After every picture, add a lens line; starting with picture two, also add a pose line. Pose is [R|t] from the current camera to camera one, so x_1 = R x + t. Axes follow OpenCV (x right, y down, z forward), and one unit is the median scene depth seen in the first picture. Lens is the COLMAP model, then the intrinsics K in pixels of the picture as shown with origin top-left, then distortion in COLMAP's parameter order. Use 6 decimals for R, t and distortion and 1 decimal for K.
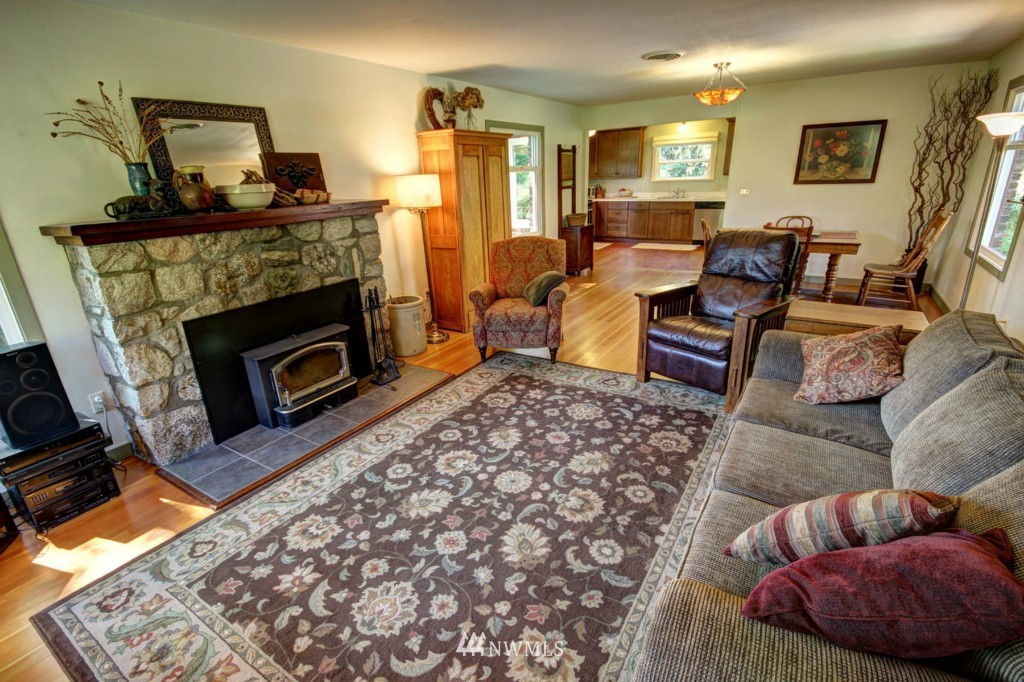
lens RADIAL K [[471.0, 0, 511.4], [0, 471.0, 341.3], [0, 0, 1]] dist [-0.004235, -0.002117]
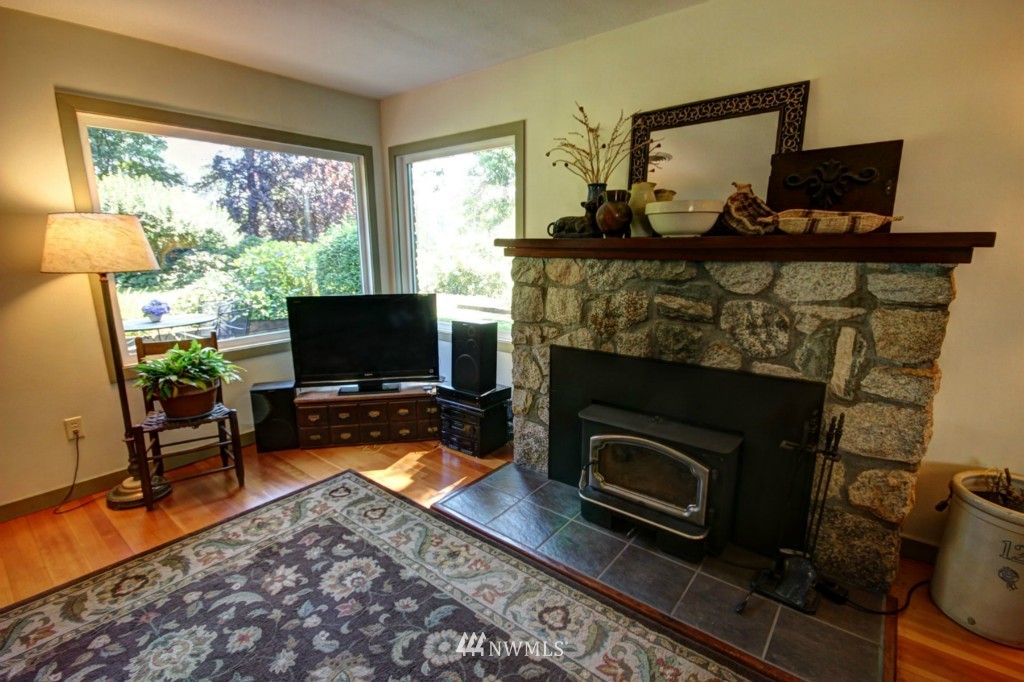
lens RADIAL K [[471.0, 0, 513.1], [0, 471.0, 348.2], [0, 0, 1]] dist [-0.004235, -0.002117]
pose [[-0.112267, 0.248219, -0.962176, 0.241015], [-0.321256, 0.907230, 0.271528, -0.268162], [0.940314, 0.339589, -0.022110, 0.933359]]
